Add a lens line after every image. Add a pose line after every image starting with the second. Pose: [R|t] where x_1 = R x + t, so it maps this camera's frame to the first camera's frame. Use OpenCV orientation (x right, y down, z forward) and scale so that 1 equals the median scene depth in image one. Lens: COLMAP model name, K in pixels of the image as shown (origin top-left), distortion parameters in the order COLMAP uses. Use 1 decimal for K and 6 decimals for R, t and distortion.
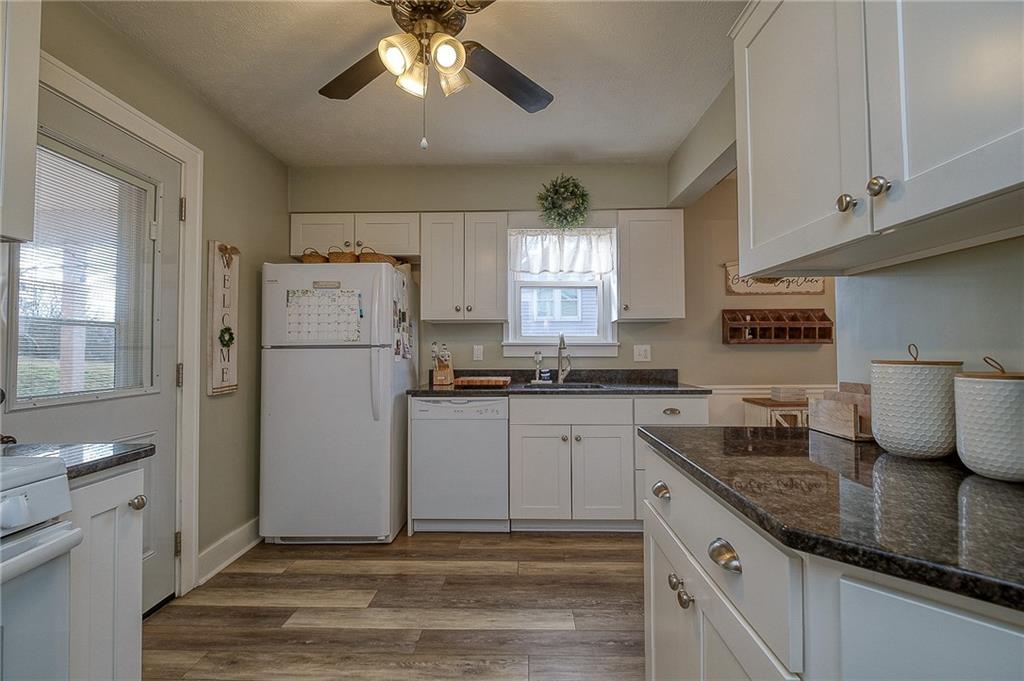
lens RADIAL K [[445.3, 0, 516.5], [0, 445.3, 340.8], [0, 0, 1]] dist [-0.002886, -0.000583]
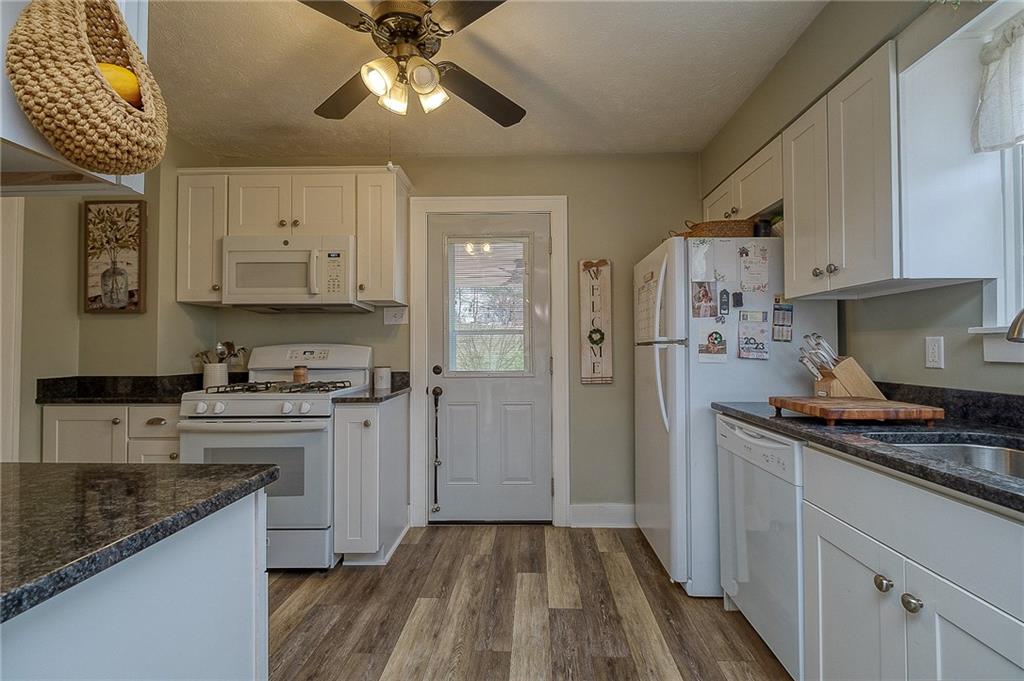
lens RADIAL K [[445.3, 0, 519.3], [0, 445.3, 339.7], [0, 0, 1]] dist [-0.002886, -0.000583]
pose [[-0.013615, -0.014739, -0.999799, 0.576401], [0.027922, 0.999496, -0.015114, 0.012809], [0.999517, -0.028122, -0.013197, 0.835283]]
